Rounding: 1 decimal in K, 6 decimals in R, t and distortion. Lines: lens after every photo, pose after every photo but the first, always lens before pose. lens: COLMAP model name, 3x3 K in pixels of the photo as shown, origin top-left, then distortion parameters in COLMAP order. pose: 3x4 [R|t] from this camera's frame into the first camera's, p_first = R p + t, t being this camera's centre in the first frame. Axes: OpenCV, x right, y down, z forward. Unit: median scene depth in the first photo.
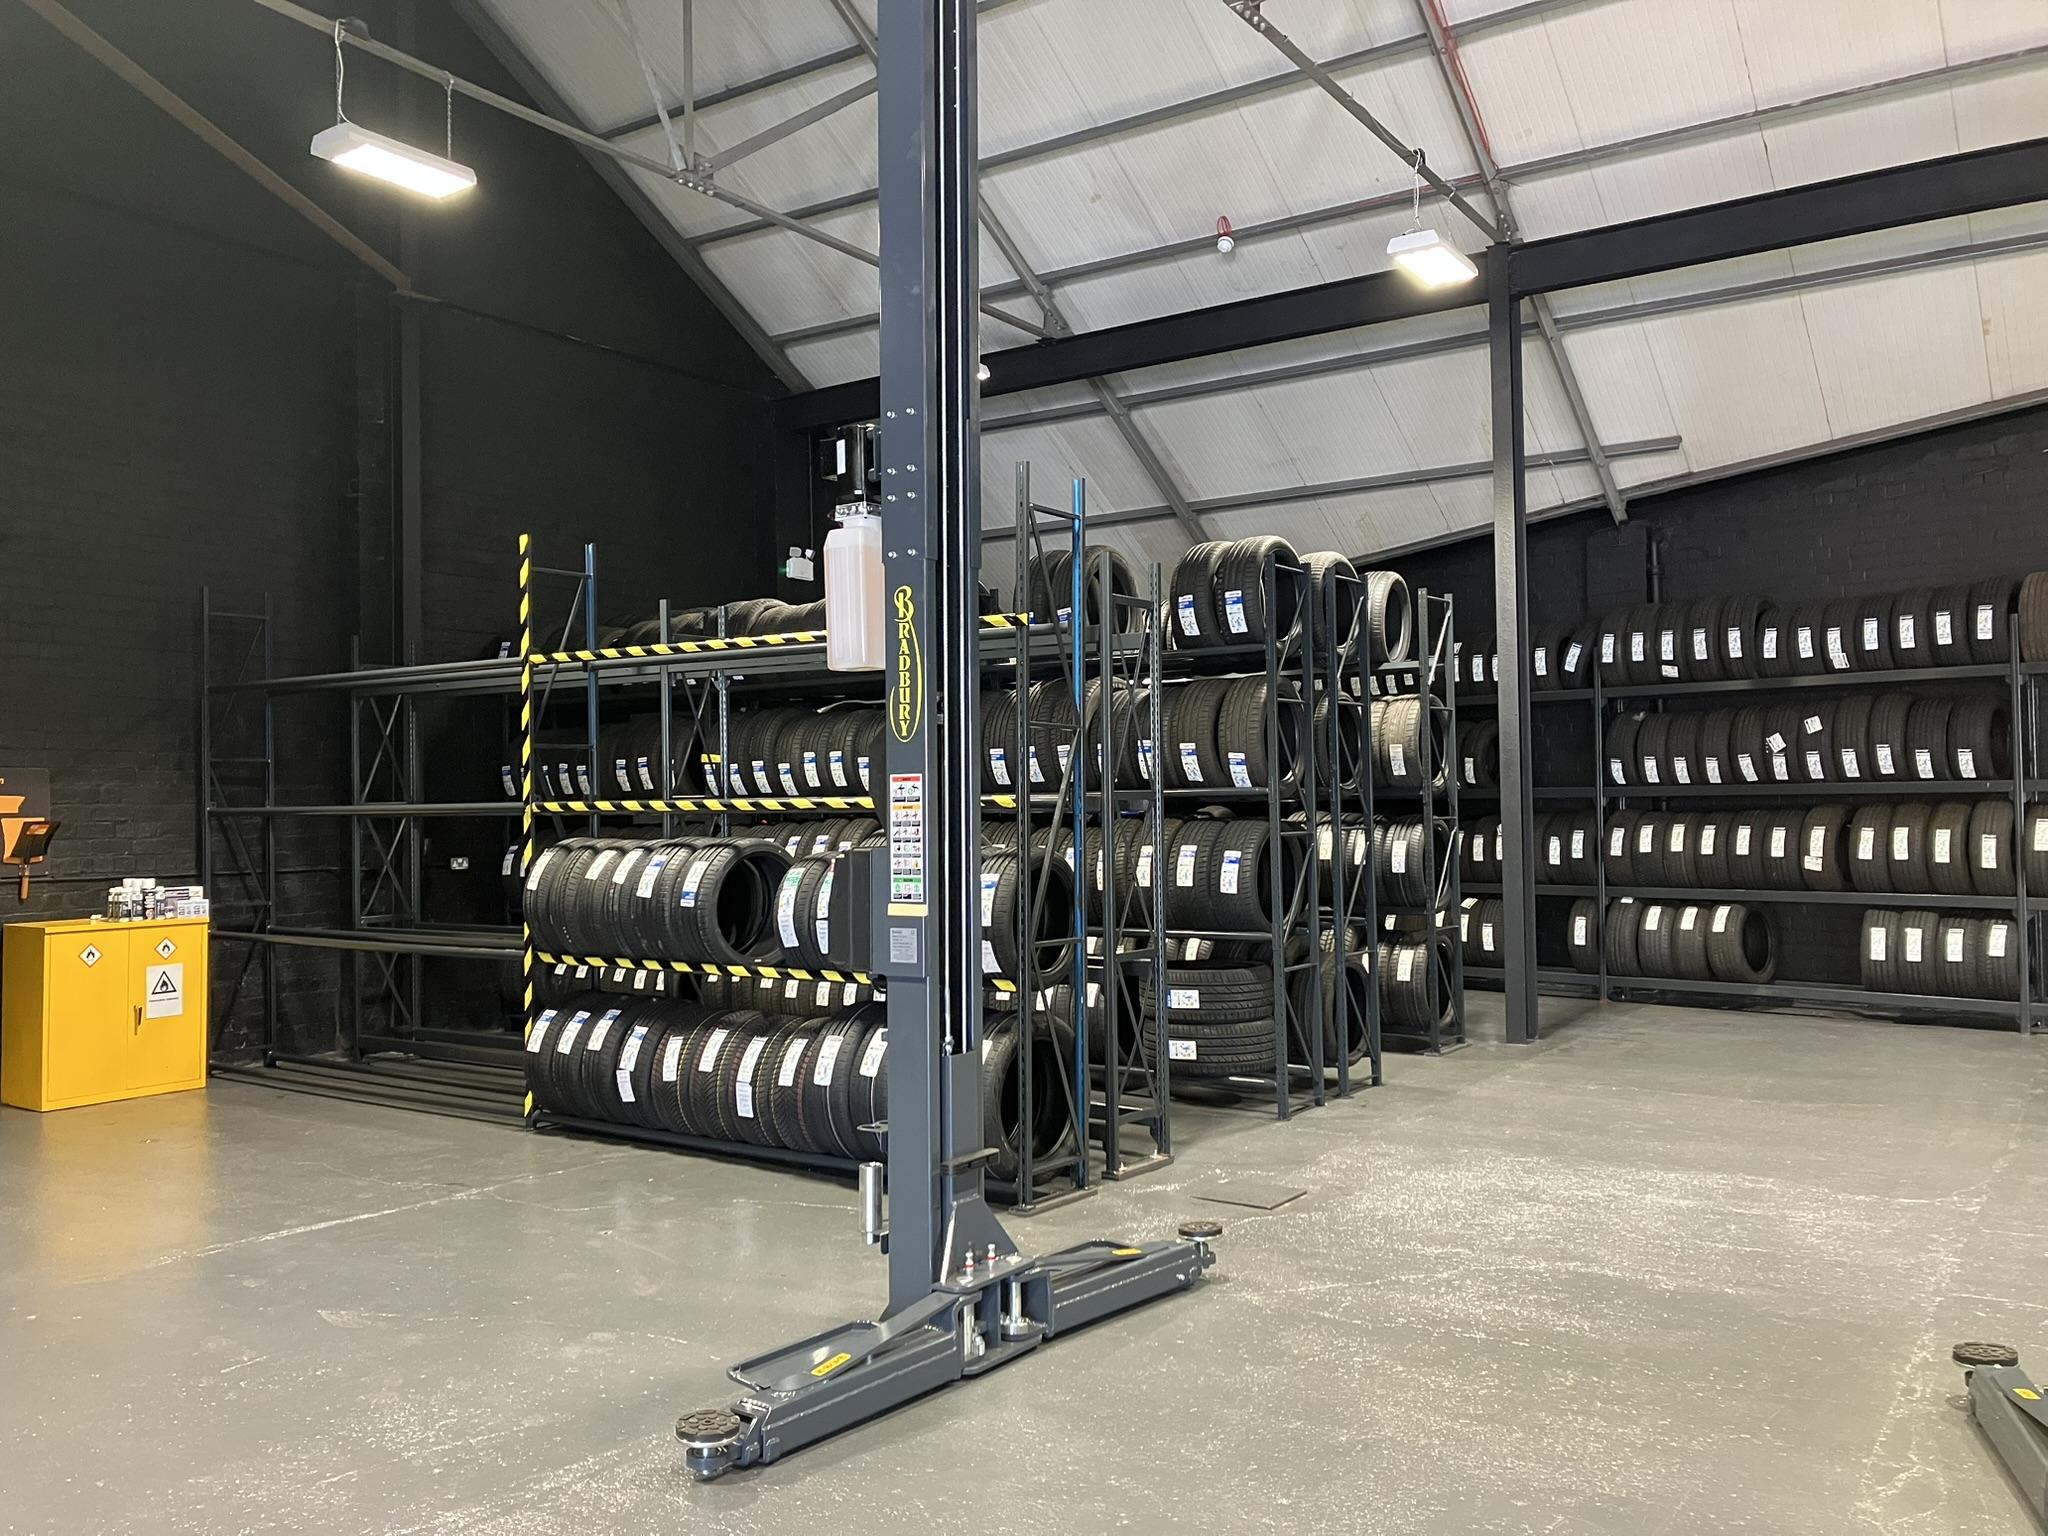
lens RADIAL K [[1649.6, 0, 1025.0], [0, 1649.6, 769.3], [0, 0, 1]] dist [0.039872, -0.003280]
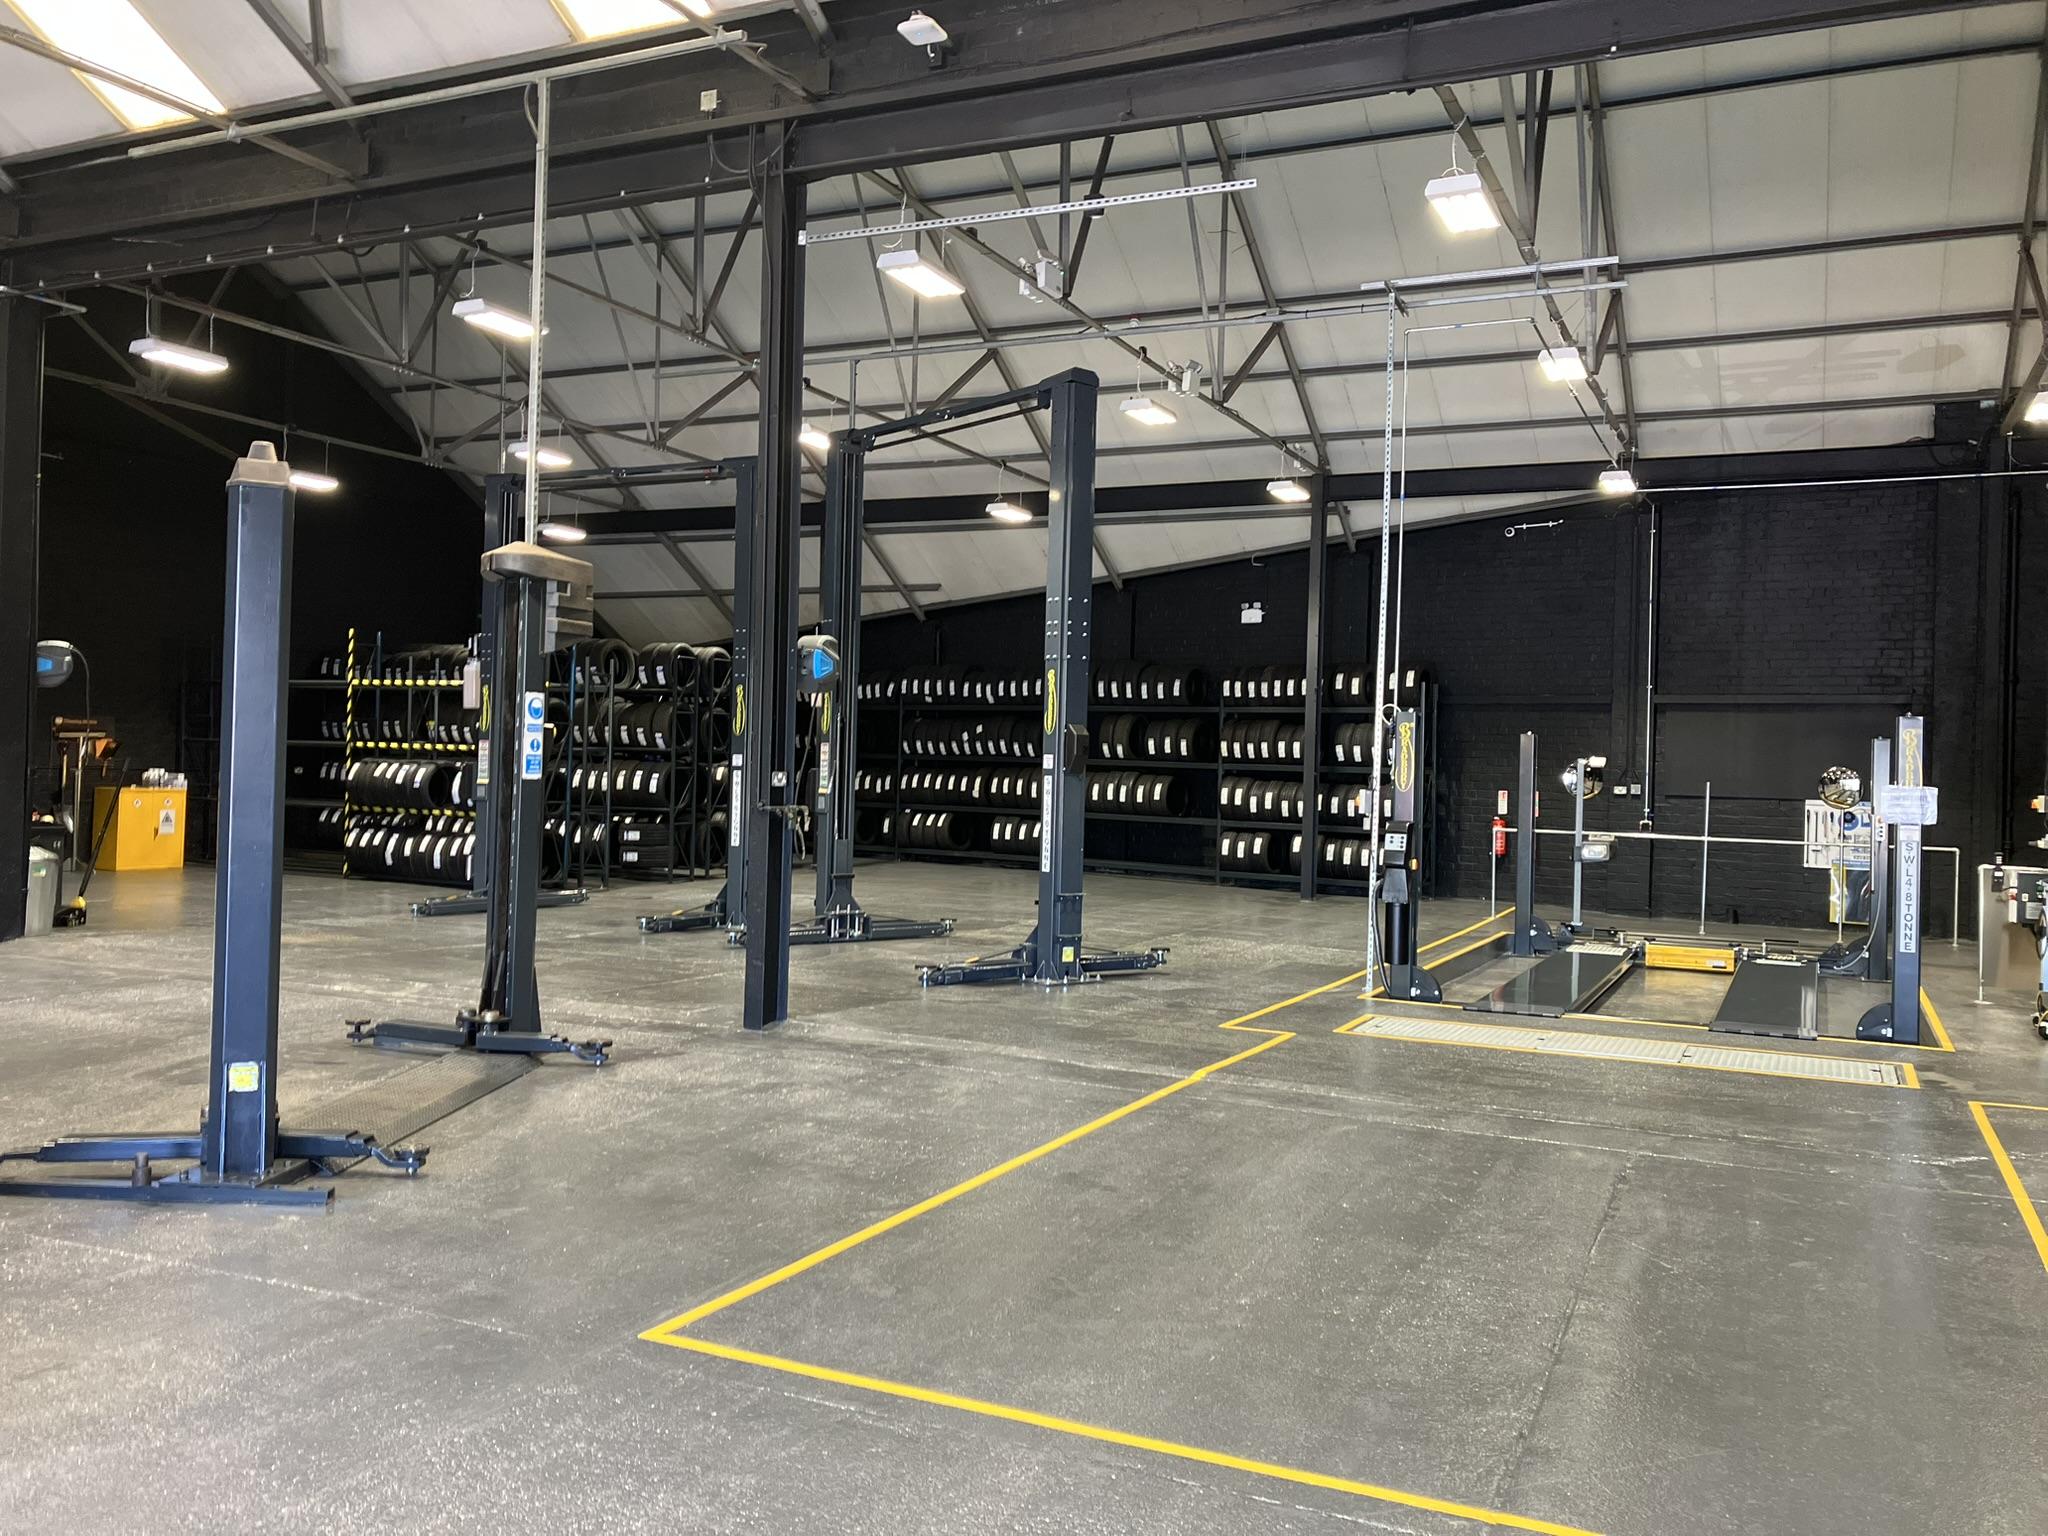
lens RADIAL K [[1649.6, 0, 1022.9], [0, 1649.6, 767.2], [0, 0, 1]] dist [0.039872, -0.003280]
pose [[0.991257, 0.038918, 0.126077, 0.314080], [-0.042484, 0.998766, 0.025723, -0.040822], [-0.124920, -0.030855, 0.991687, -1.298877]]
